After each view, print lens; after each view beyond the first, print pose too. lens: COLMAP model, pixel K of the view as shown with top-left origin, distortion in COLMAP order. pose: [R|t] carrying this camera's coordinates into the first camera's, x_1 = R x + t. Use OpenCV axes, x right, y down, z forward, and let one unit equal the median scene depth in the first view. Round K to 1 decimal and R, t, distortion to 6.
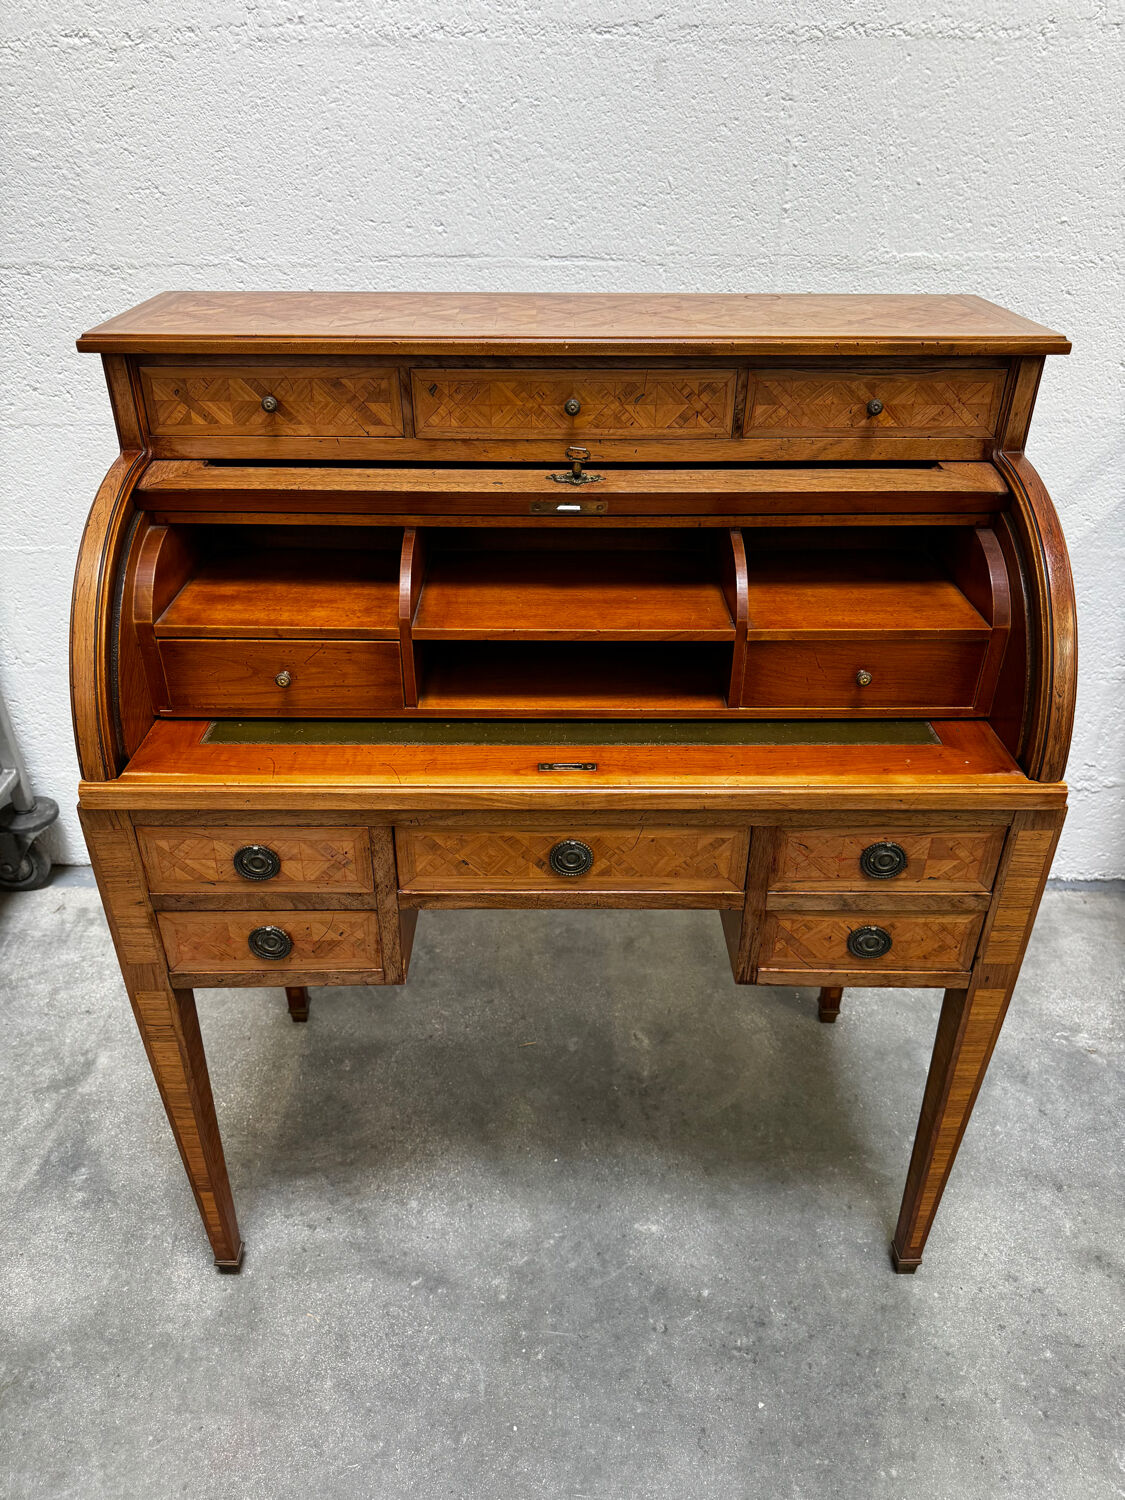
lens RADIAL K [[1088.4, 0, 561.2], [0, 1088.4, 746.1], [0, 0, 1]] dist [0.011091, -0.020683]
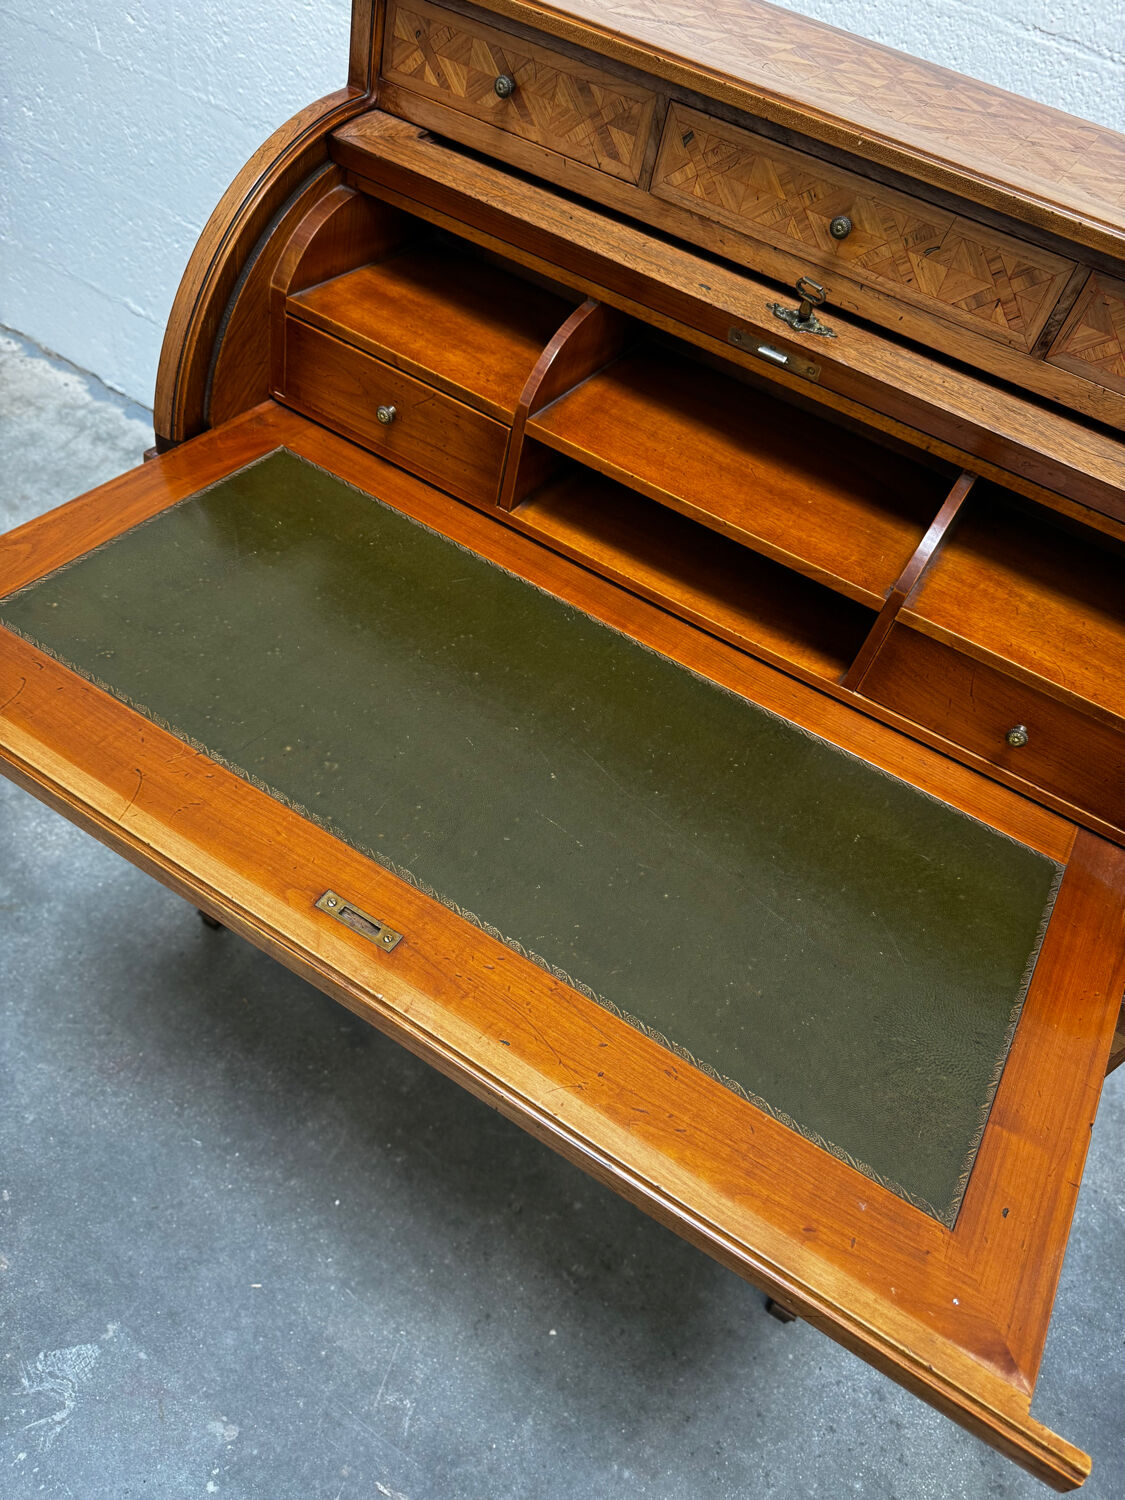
lens RADIAL K [[1088.4, 0, 556.3], [0, 1088.4, 752.5], [0, 0, 1]] dist [0.011091, -0.020683]
pose [[0.838637, 0.488337, -0.241280, 0.158282], [-0.425422, 0.863863, 0.269735, -0.095017], [0.340154, -0.123563, 0.932216, 0.155427]]
